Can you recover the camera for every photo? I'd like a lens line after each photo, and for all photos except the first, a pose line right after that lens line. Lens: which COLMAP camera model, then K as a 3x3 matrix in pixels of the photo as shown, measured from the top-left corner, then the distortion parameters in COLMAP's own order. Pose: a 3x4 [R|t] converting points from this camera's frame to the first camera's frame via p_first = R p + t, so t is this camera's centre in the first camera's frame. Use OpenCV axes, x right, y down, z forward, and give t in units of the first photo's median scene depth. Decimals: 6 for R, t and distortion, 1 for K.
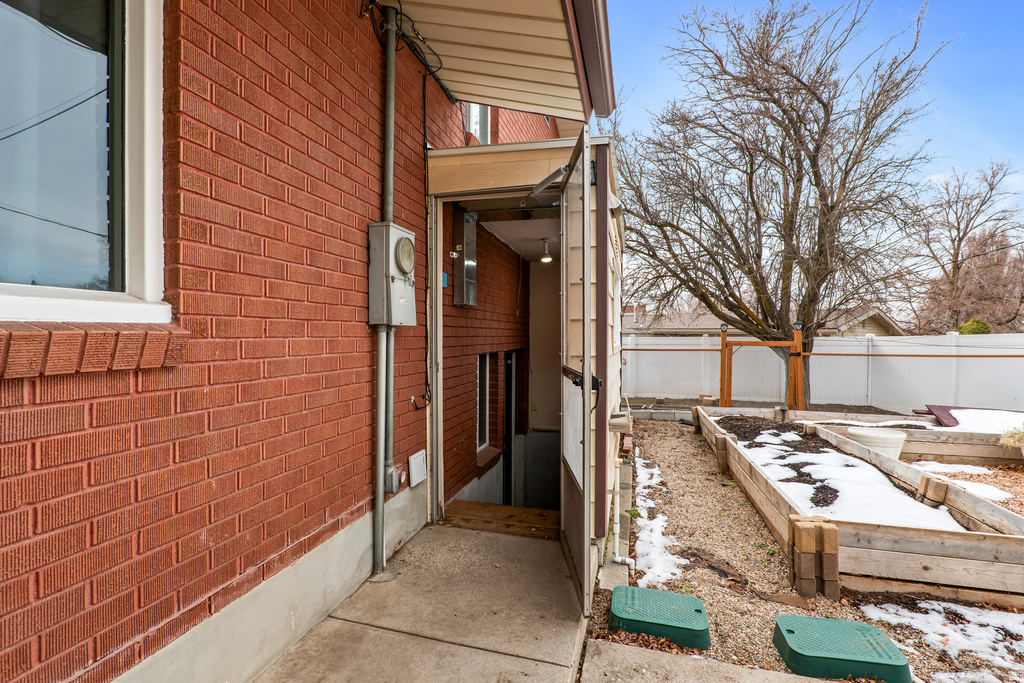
lens RADIAL K [[475.0, 0, 511.0], [0, 475.0, 339.0], [0, 0, 1]] dist [-0.025549, 0.005586]
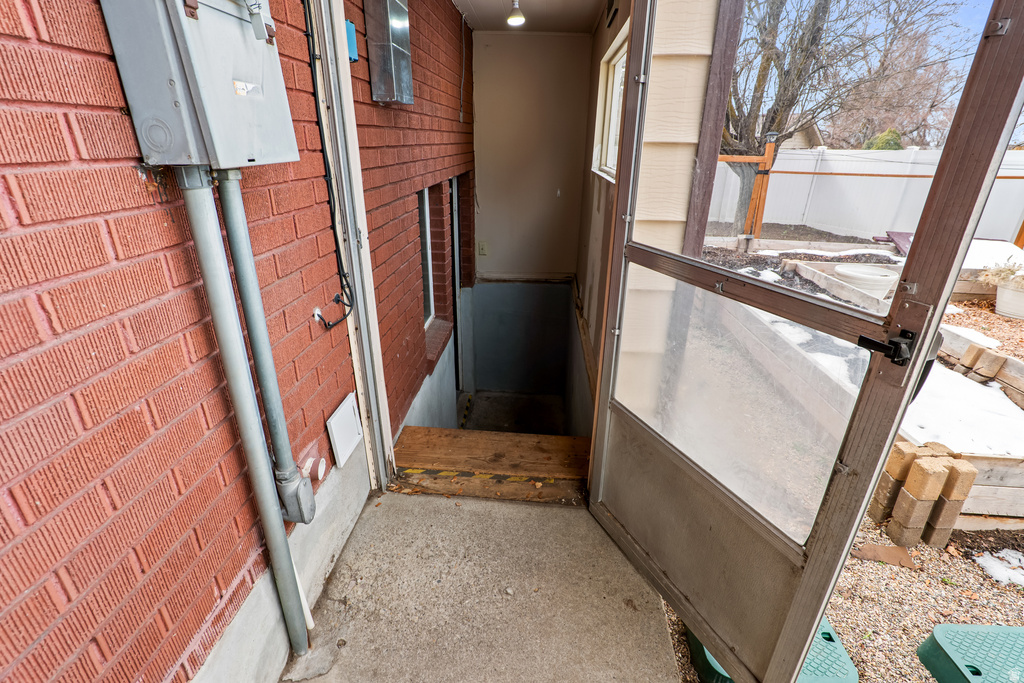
lens RADIAL K [[475.0, 0, 510.6], [0, 475.0, 345.4], [0, 0, 1]] dist [-0.025549, 0.005586]
pose [[0.984180, -0.064195, 0.165131, -0.086972], [-0.005754, 0.919974, 0.391938, -0.034757], [-0.177077, -0.386688, 0.905050, 0.474439]]
